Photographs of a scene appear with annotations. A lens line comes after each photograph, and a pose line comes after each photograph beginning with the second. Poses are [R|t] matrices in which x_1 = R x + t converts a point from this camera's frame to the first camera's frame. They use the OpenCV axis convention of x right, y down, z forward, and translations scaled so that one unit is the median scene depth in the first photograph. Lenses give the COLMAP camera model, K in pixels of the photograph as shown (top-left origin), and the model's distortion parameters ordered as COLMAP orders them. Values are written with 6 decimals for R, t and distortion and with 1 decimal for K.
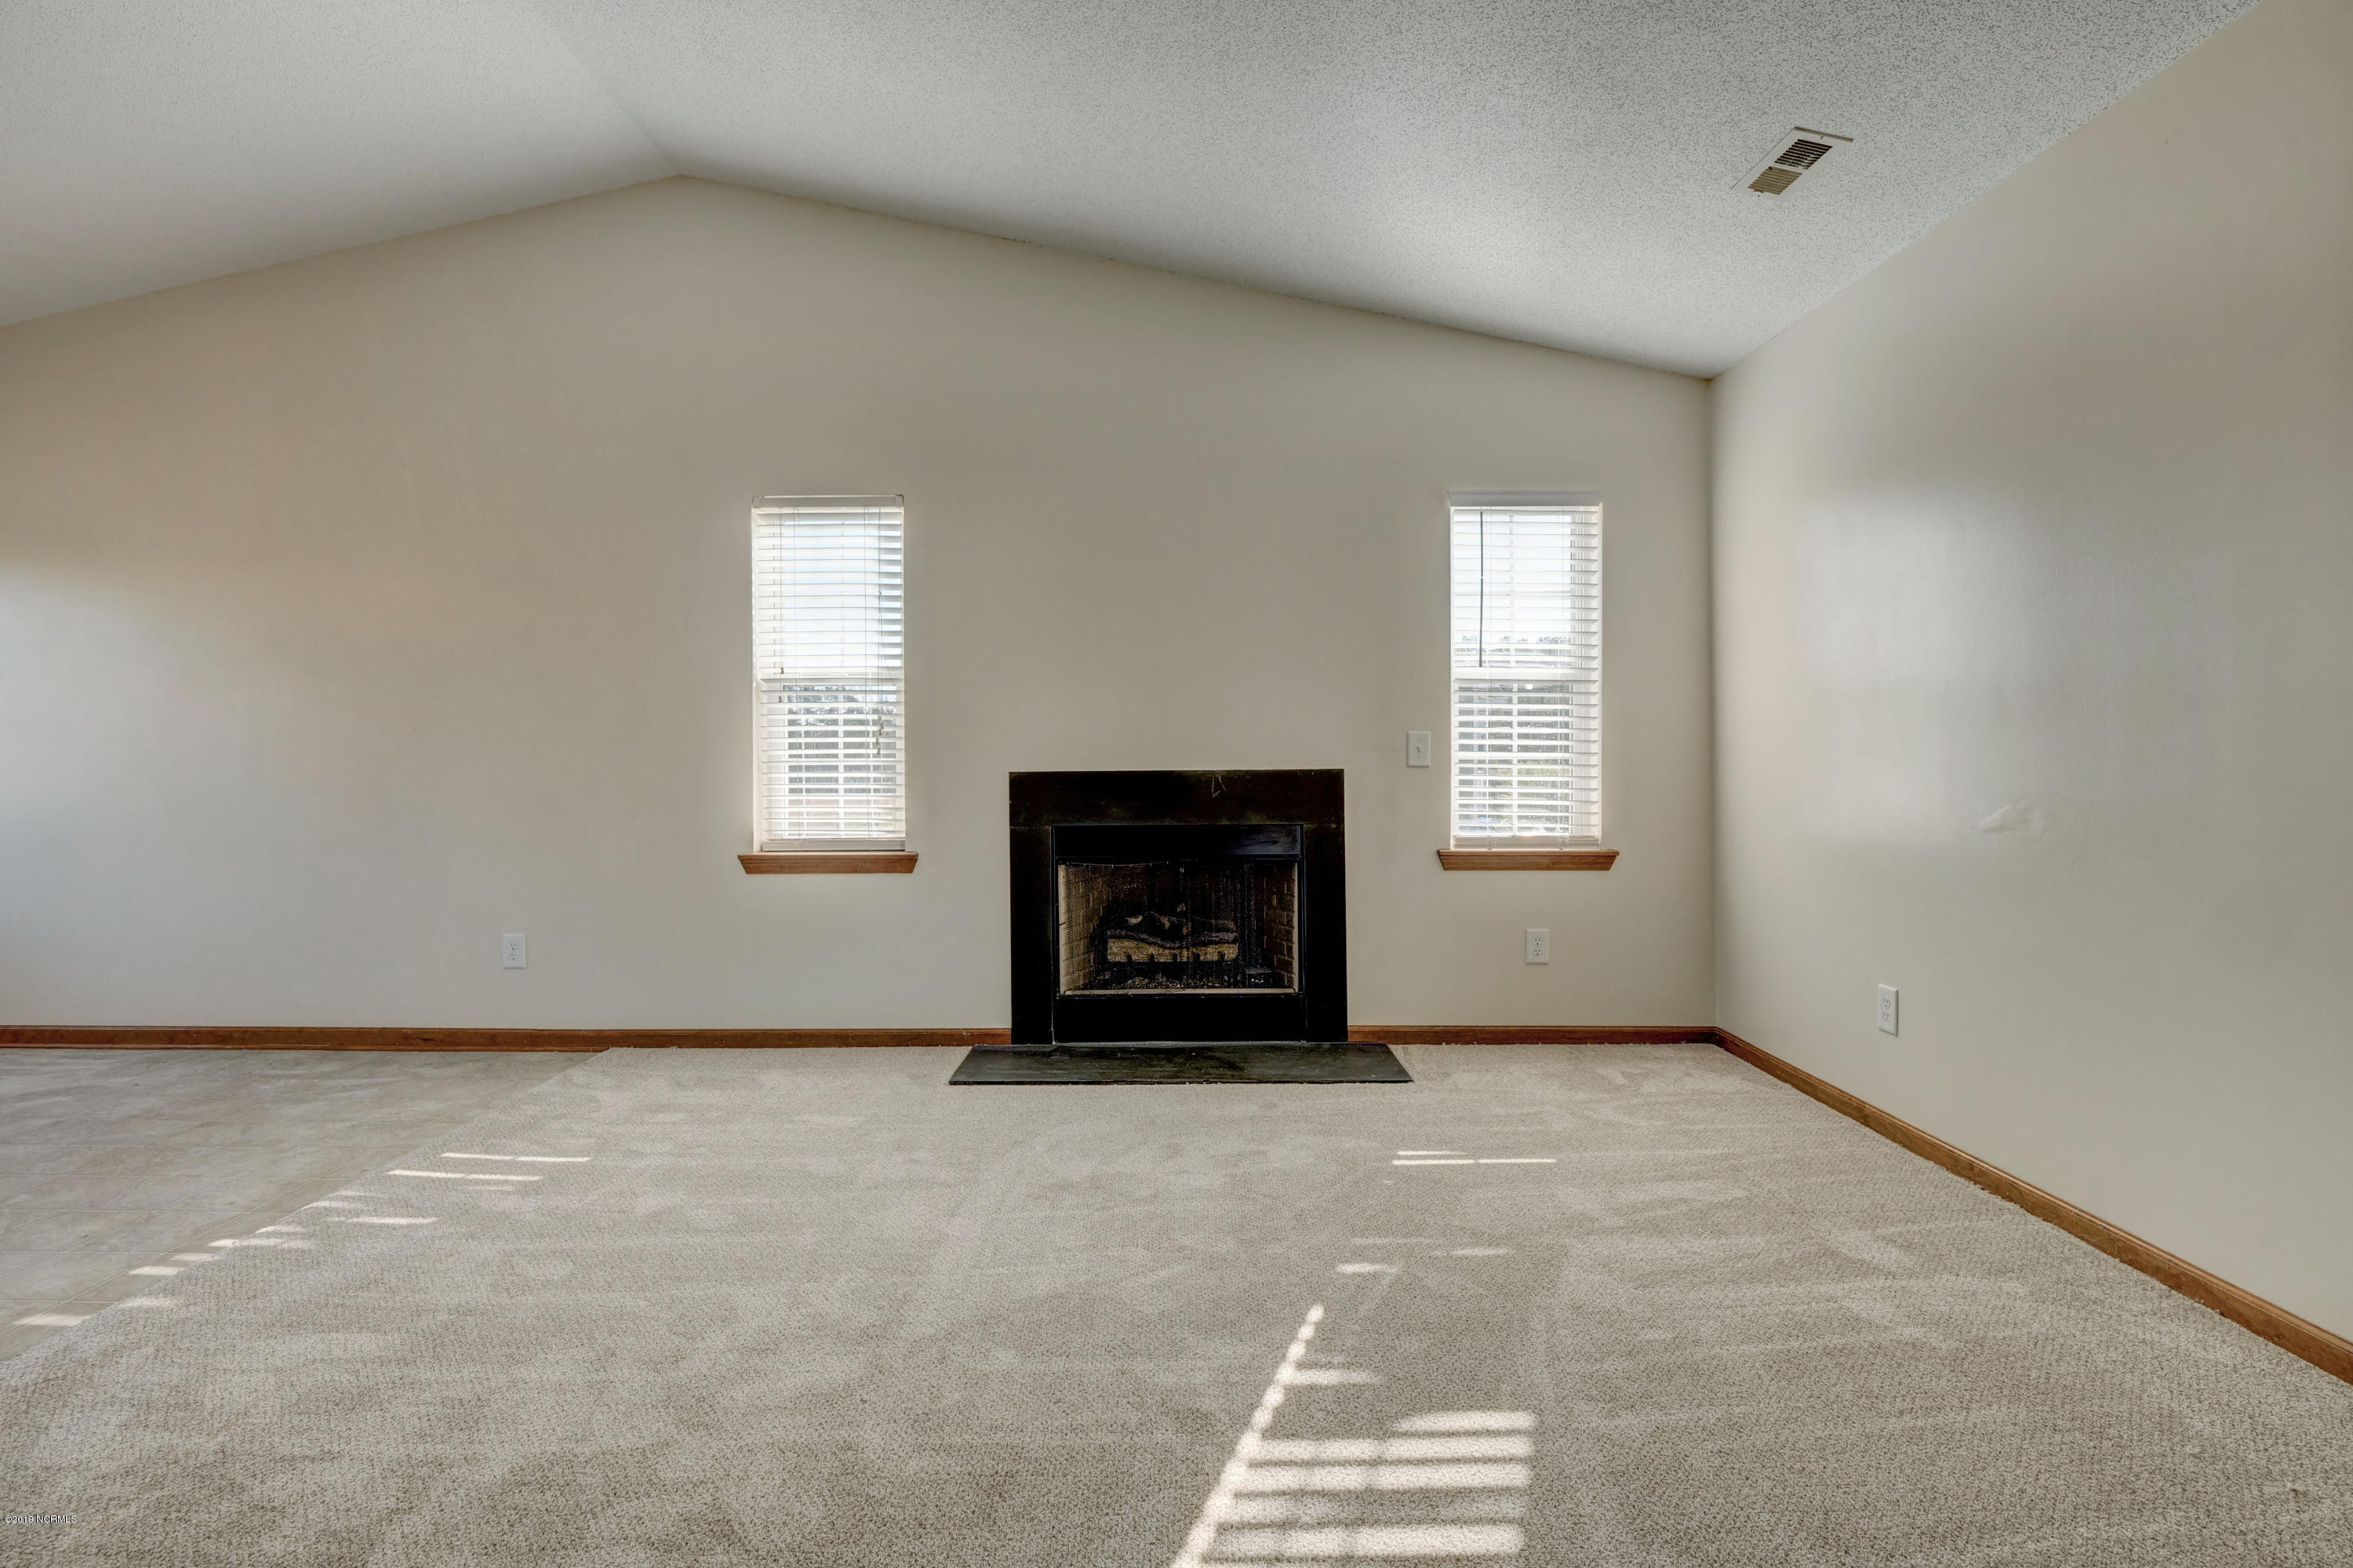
lens RADIAL K [[1145.2, 0, 1173.3], [0, 1145.2, 767.2], [0, 0, 1]] dist [-0.008991, 0.000168]
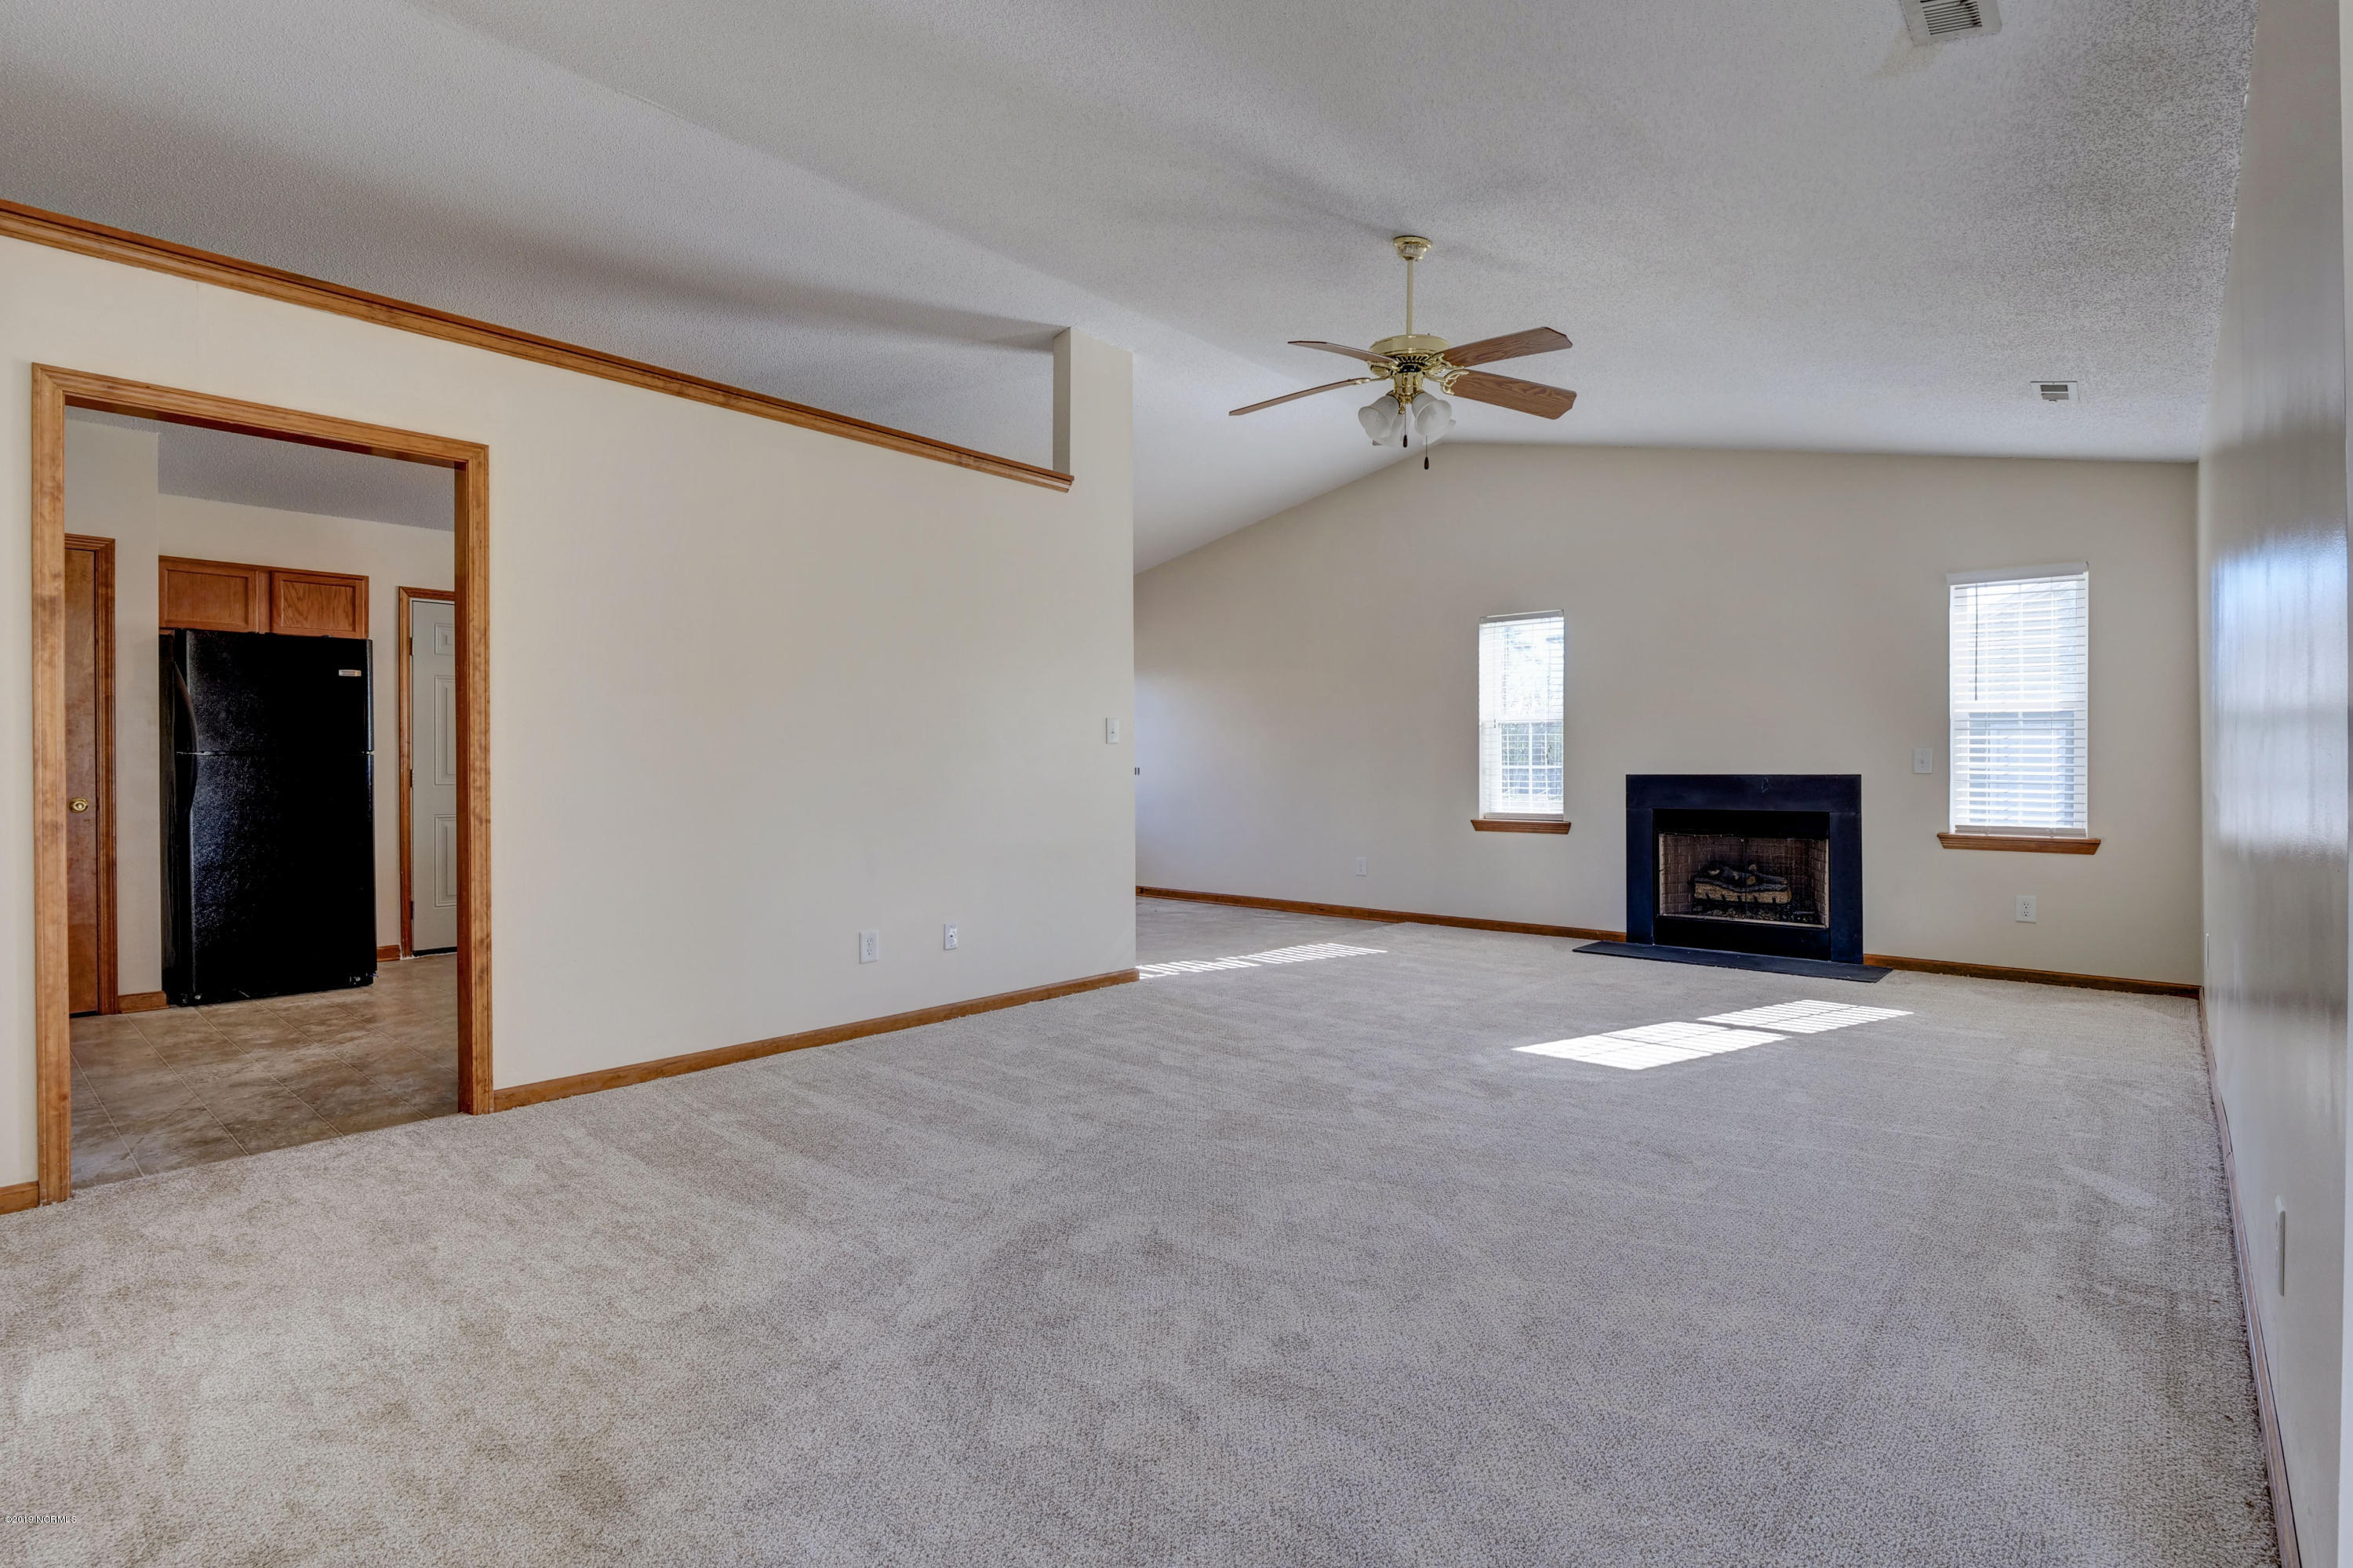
lens RADIAL K [[1145.2, 0, 1175.2], [0, 1145.2, 772.7], [0, 0, 1]] dist [-0.008991, 0.000168]
pose [[0.760154, 0.007776, -0.649696, 0.420842], [-0.007979, 0.999965, 0.002633, 0.002200], [0.649694, 0.003182, 0.760189, -0.646333]]
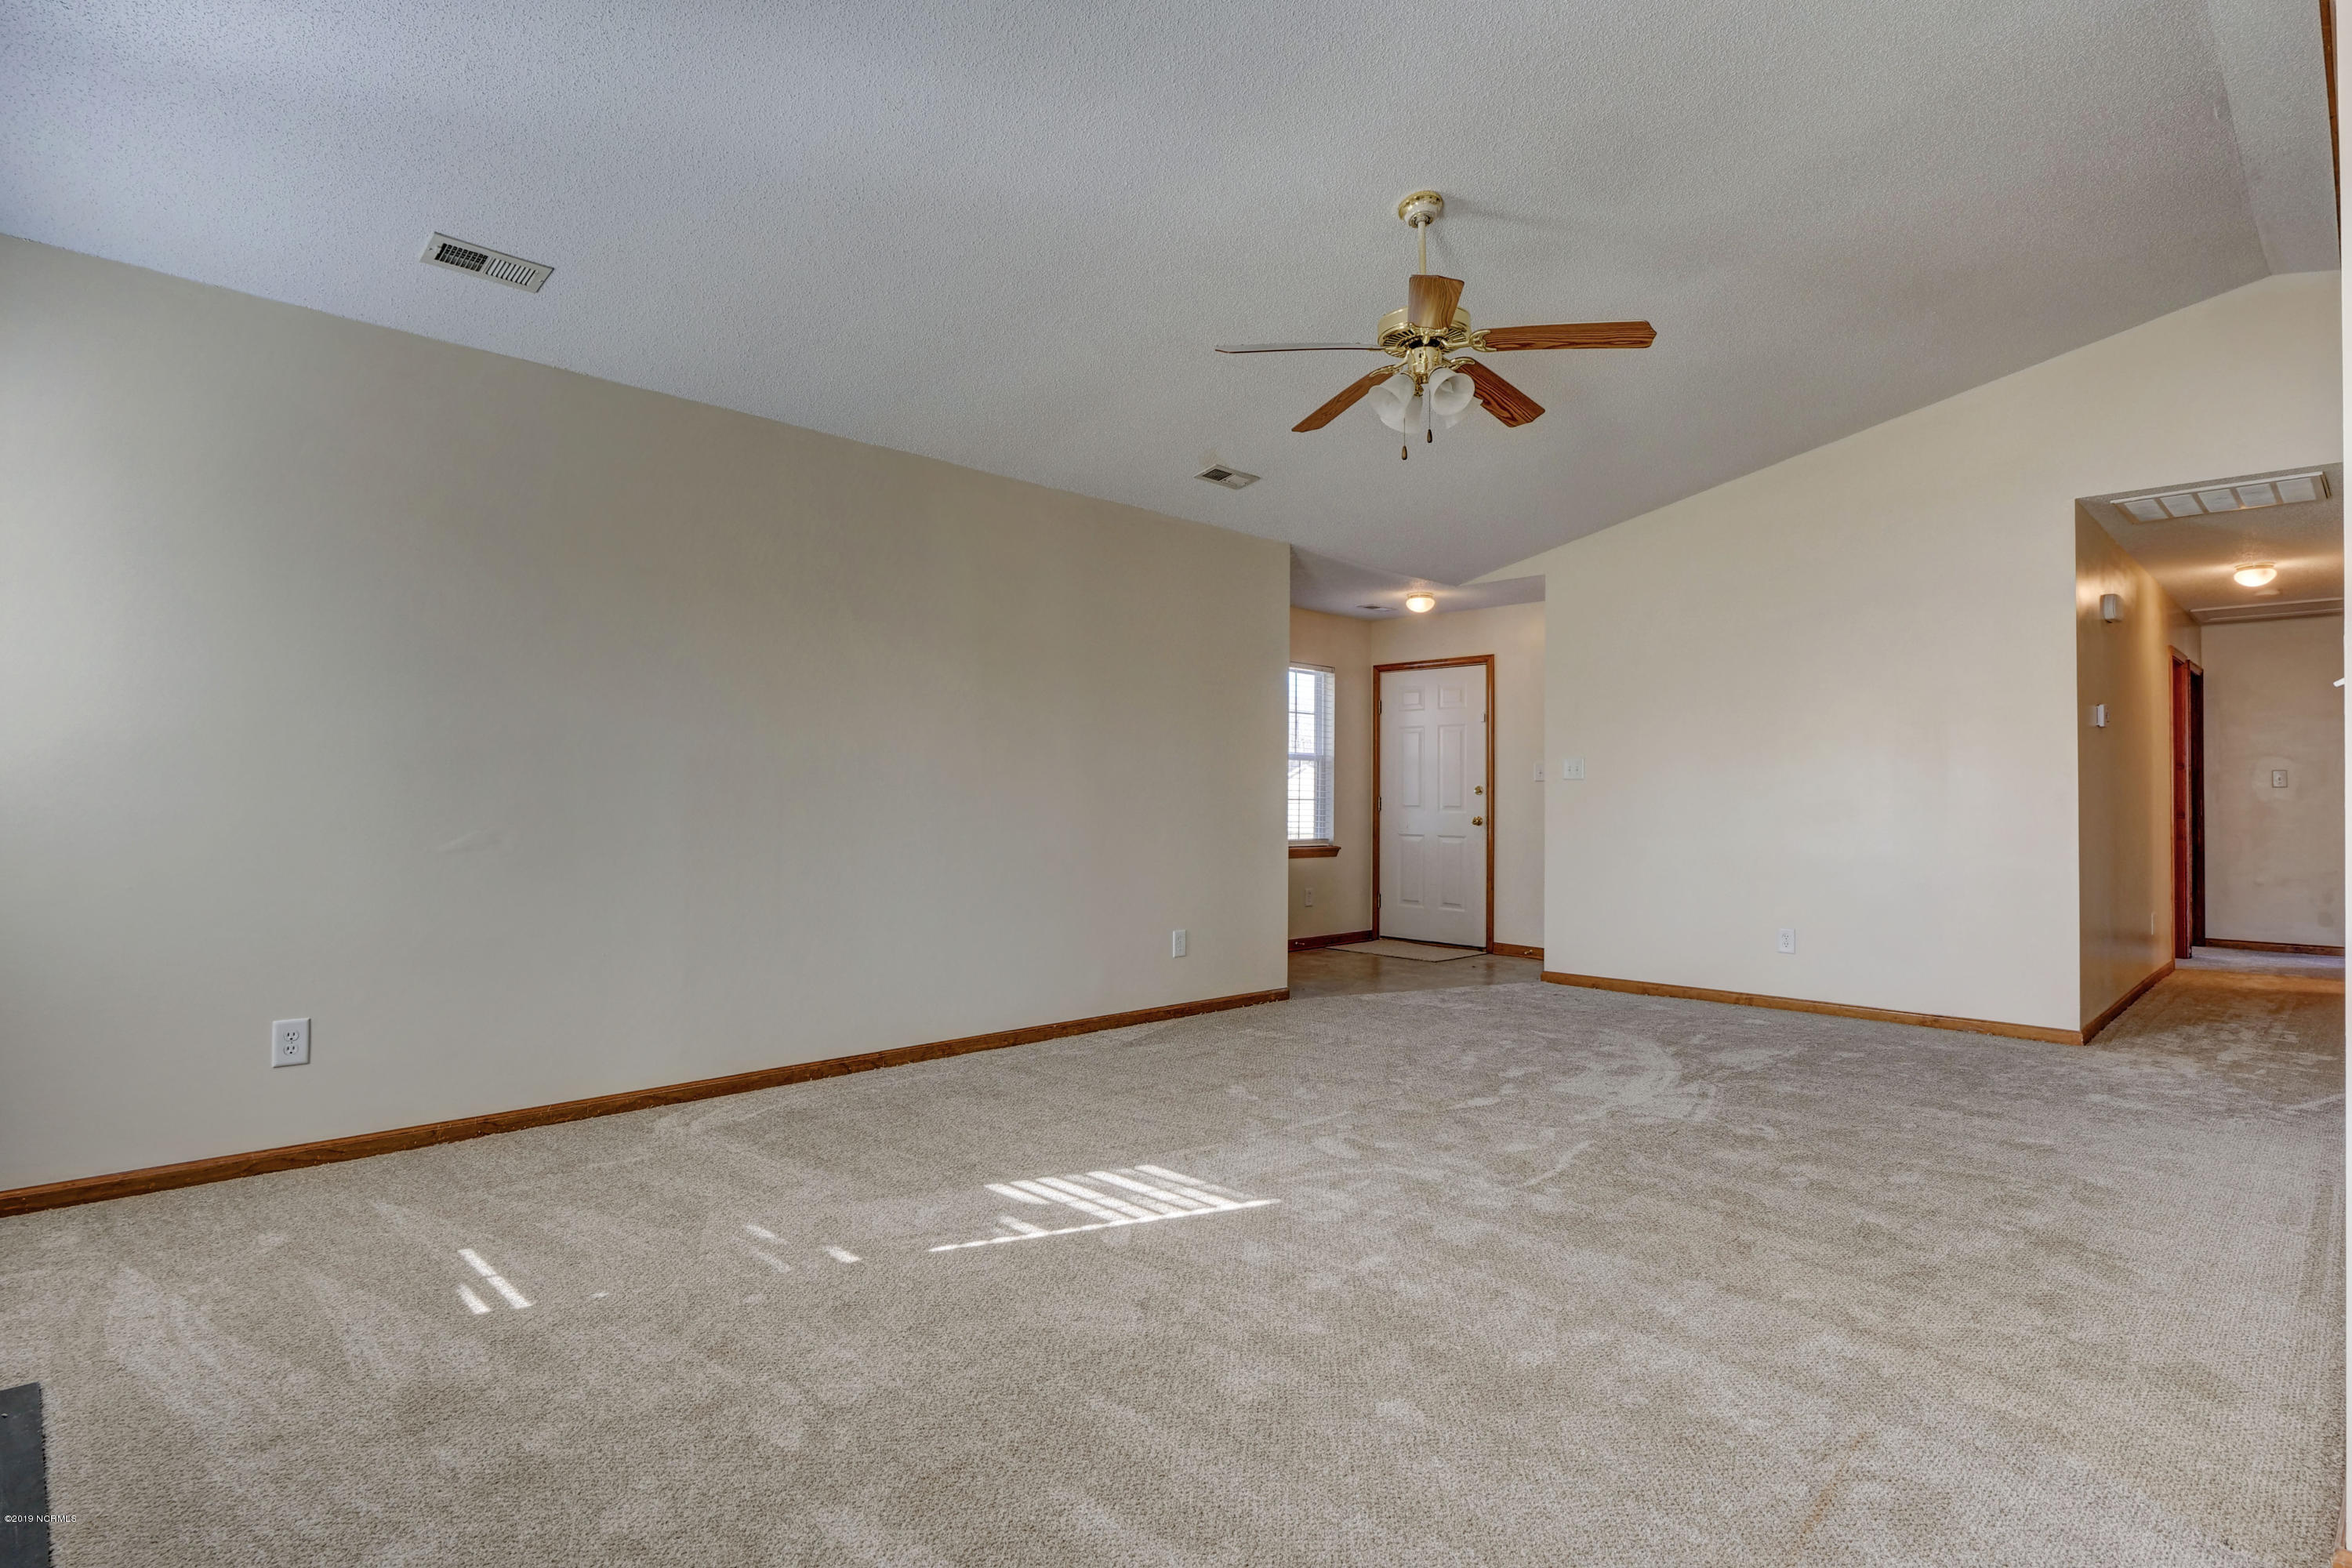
lens RADIAL K [[1219.7, 0, 1174.0], [0, 1219.7, 777.7], [0, 0, 1]] dist [0.002855, 0.000149]
pose [[-0.693704, 0.004037, 0.720249, -0.941488], [-0.006943, 0.999900, -0.012291, -0.018018], [-0.720227, -0.013527, -0.693607, 1.631311]]
